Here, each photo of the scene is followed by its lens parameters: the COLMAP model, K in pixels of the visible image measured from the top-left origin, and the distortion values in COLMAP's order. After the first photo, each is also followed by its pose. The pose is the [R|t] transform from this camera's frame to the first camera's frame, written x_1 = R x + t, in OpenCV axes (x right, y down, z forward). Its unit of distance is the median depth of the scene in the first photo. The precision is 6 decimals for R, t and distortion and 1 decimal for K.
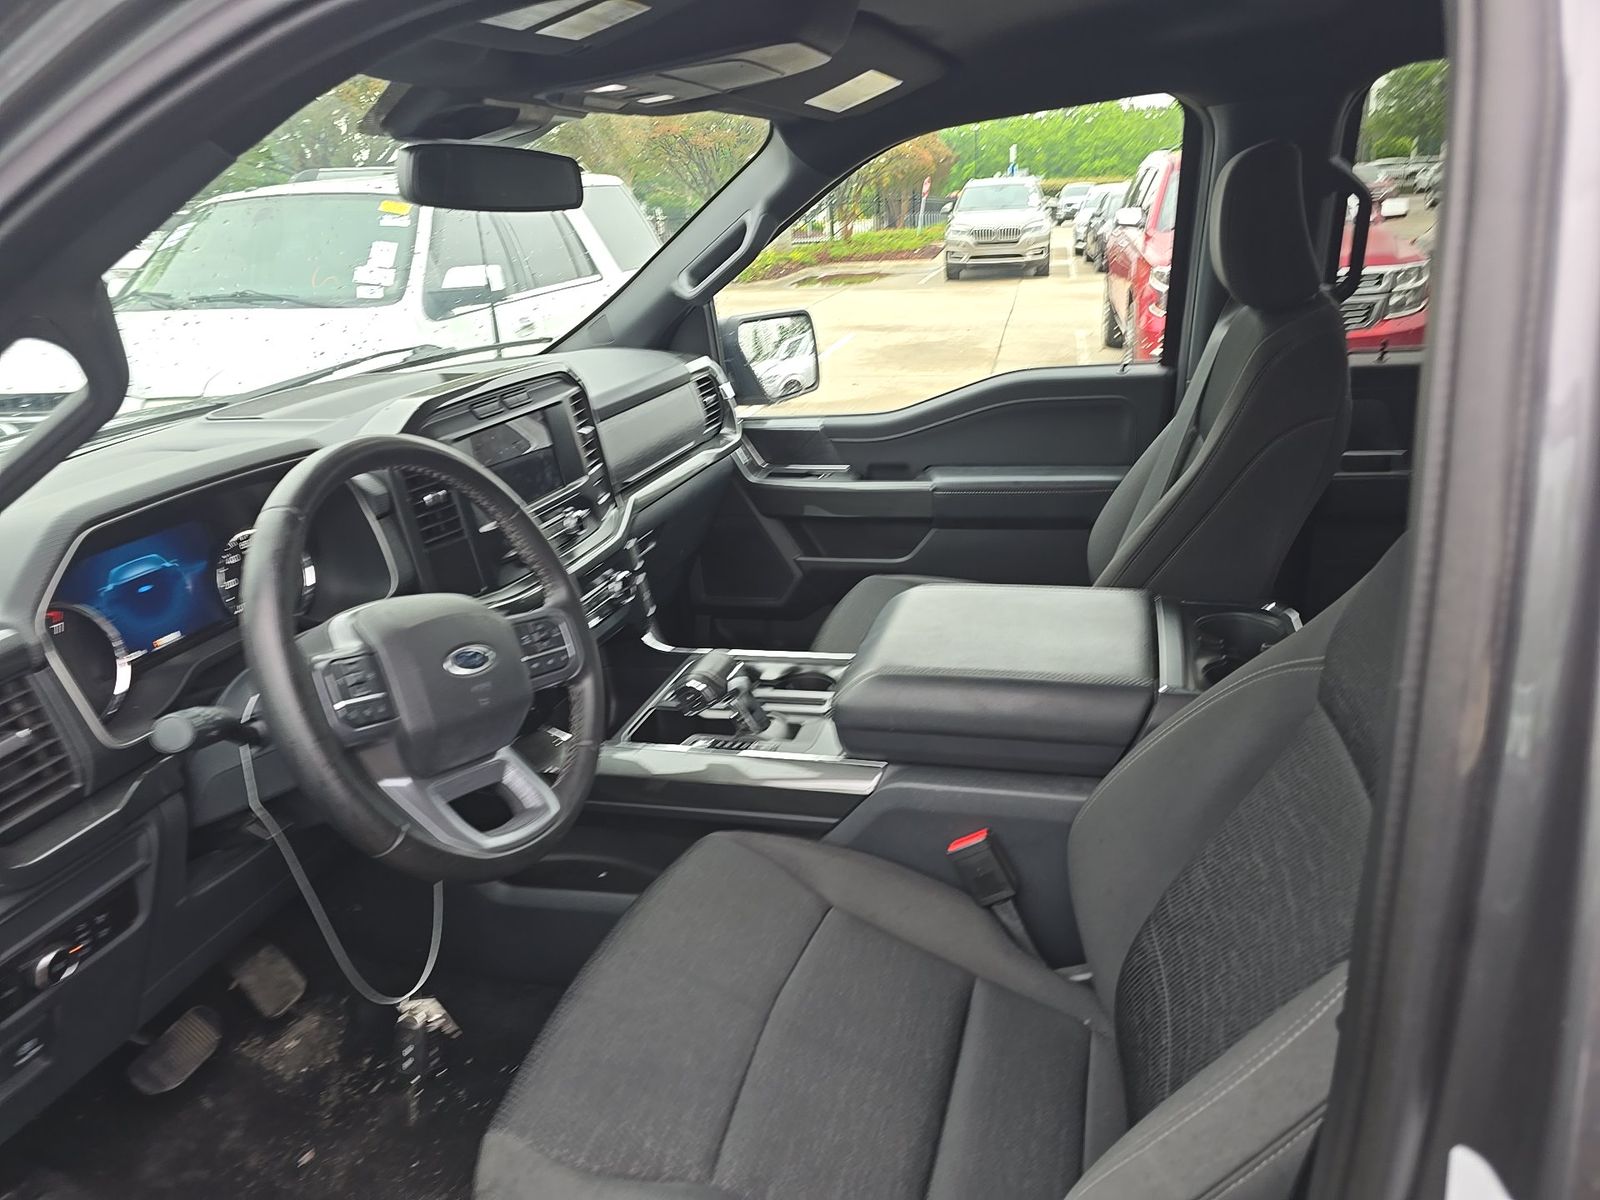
lens RADIAL K [[1082.4, 0, 801.1], [0, 1082.4, 579.9], [0, 0, 1]] dist [0.040884, -0.028676]
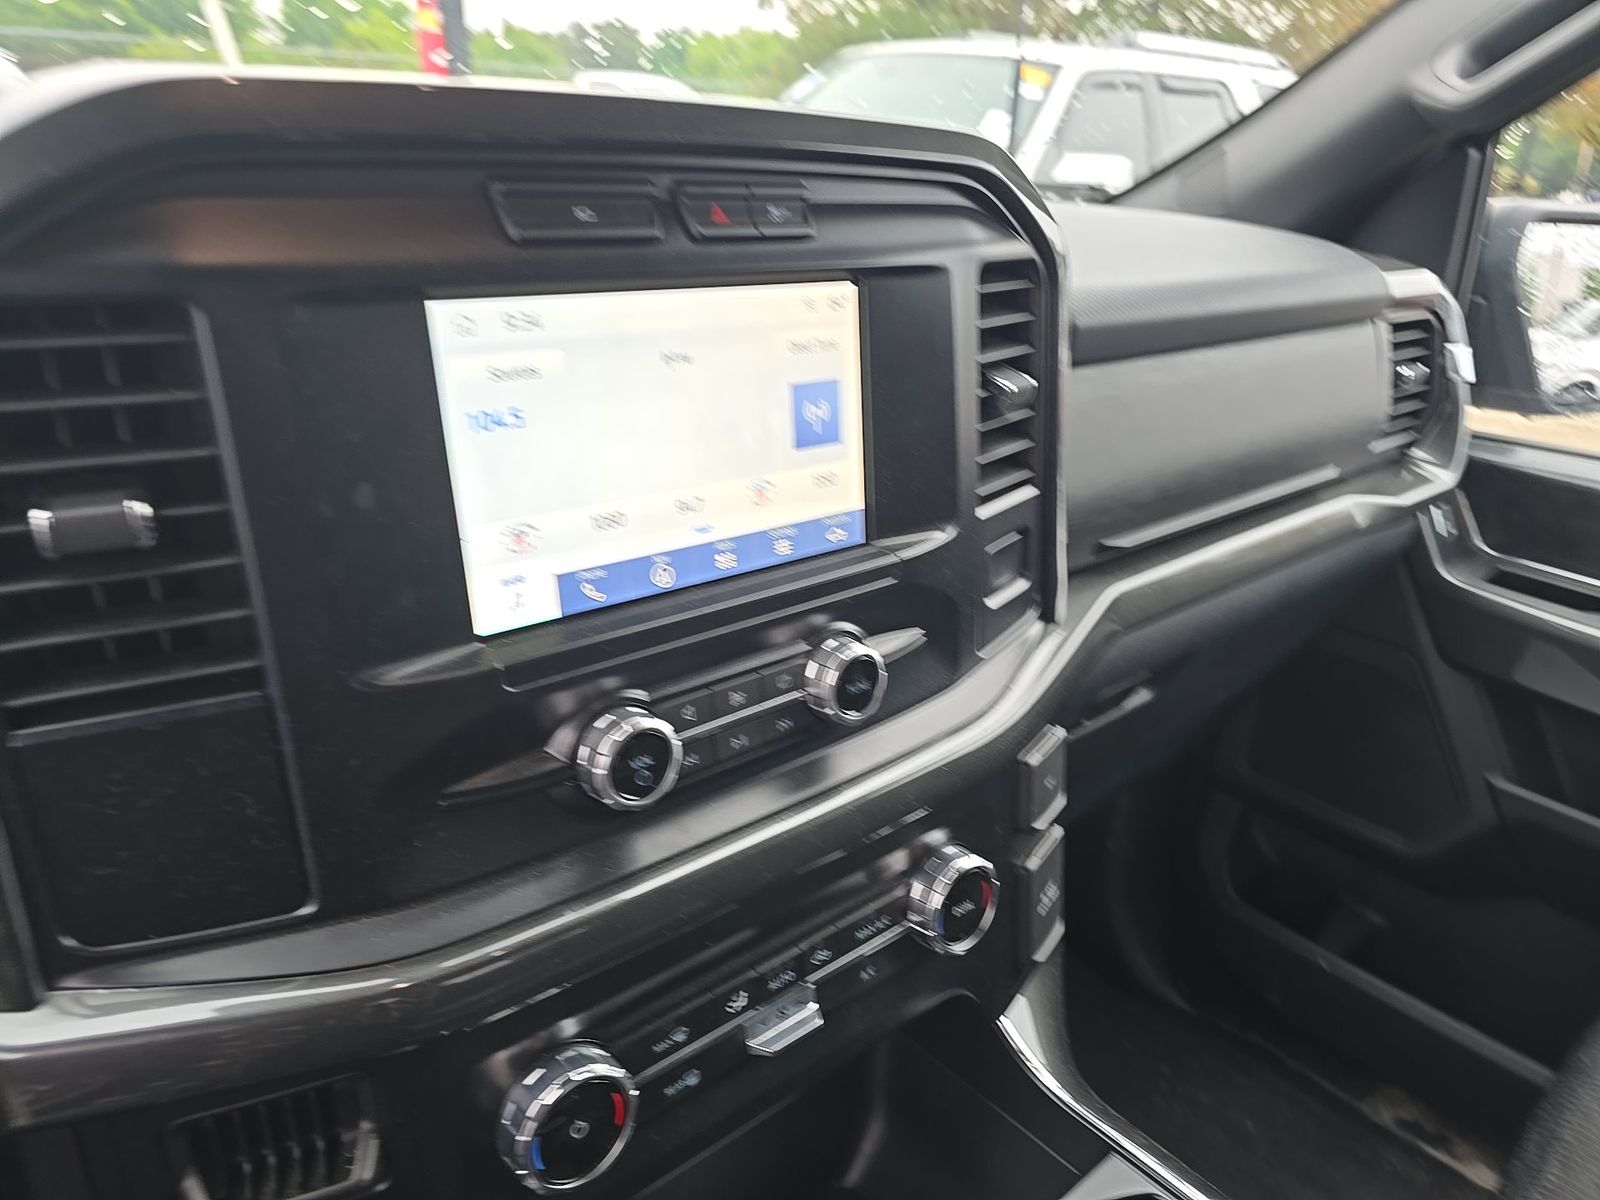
lens RADIAL K [[1082.4, 0, 801.1], [0, 1082.4, 579.9], [0, 0, 1]] dist [0.040884, -0.028676]
pose [[0.838215, 0.295063, -0.458622, -0.070290], [-0.269841, 0.955224, 0.121376, -0.086567], [0.473900, 0.022016, 0.880303, 0.571168]]
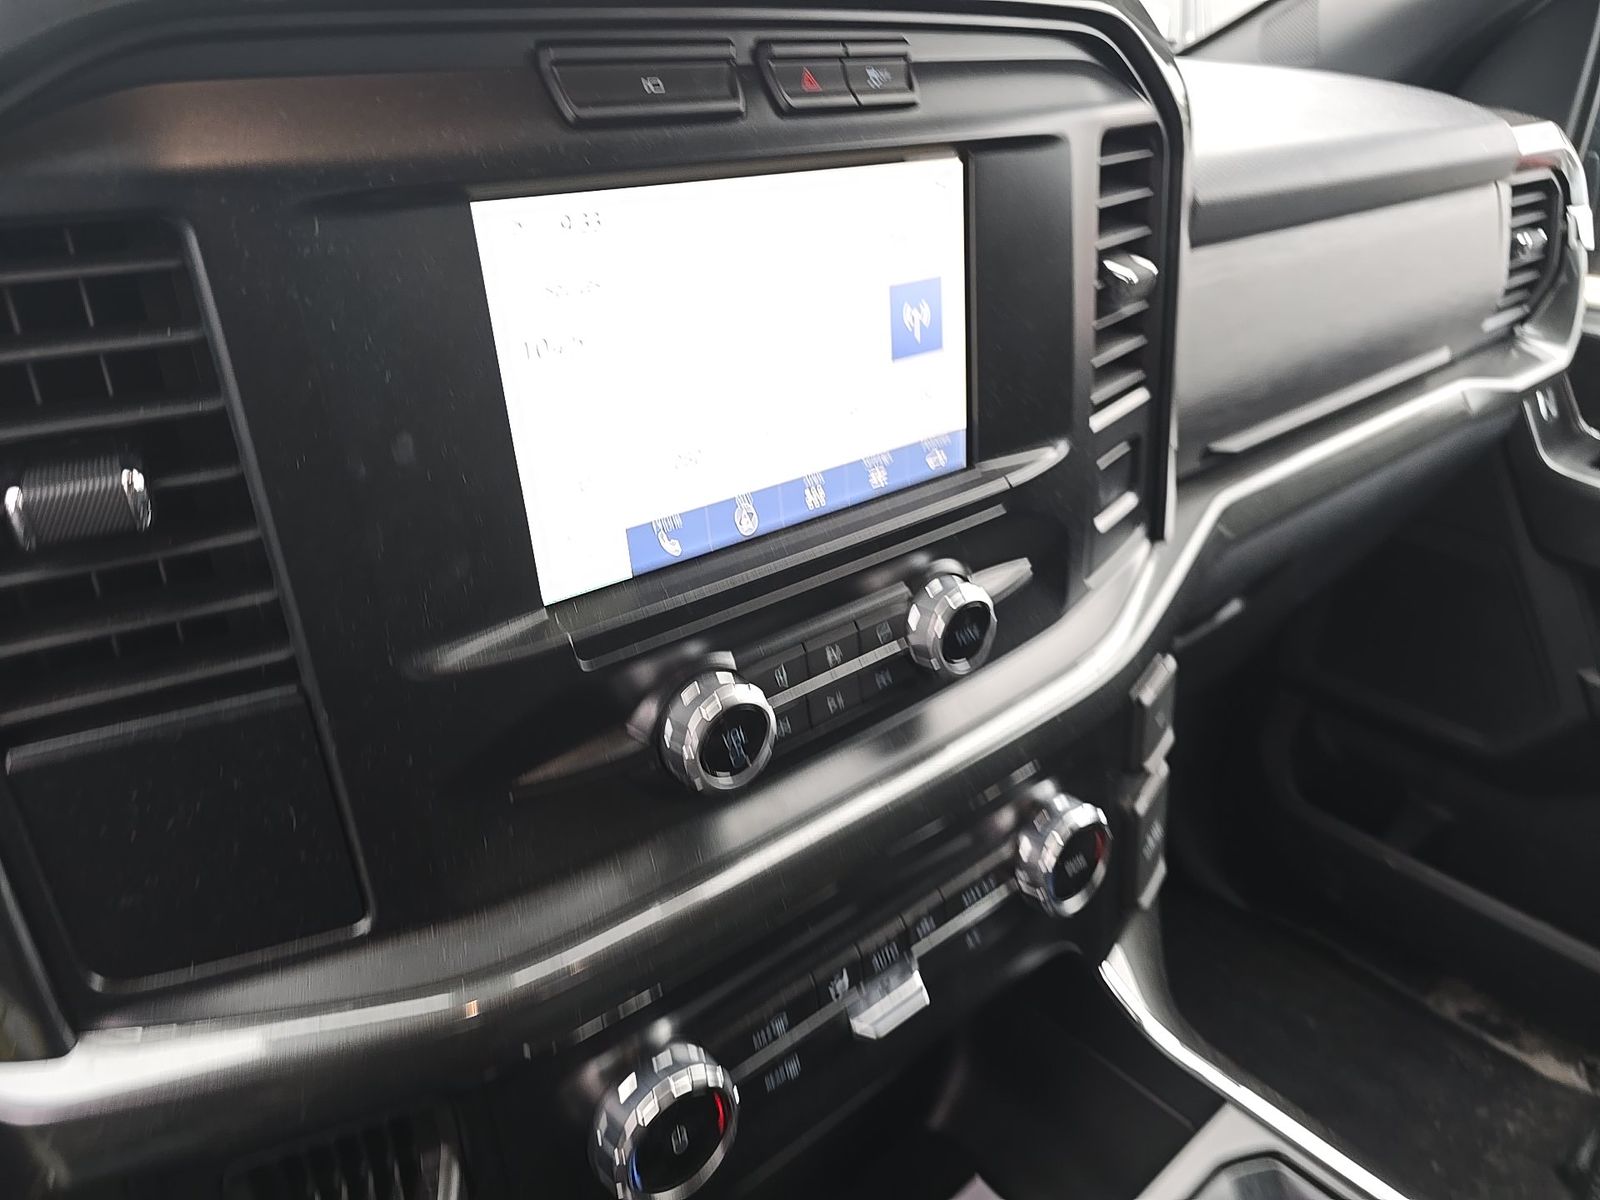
lens RADIAL K [[1103.8, 0, 801.9], [0, 1103.8, 561.2], [0, 0, 1]] dist [0.005459, -0.002669]
pose [[0.839052, 0.307514, -0.448807, -0.096547], [-0.238840, 0.949391, 0.203989, -0.087328], [0.488823, -0.063965, 0.870035, 0.587755]]
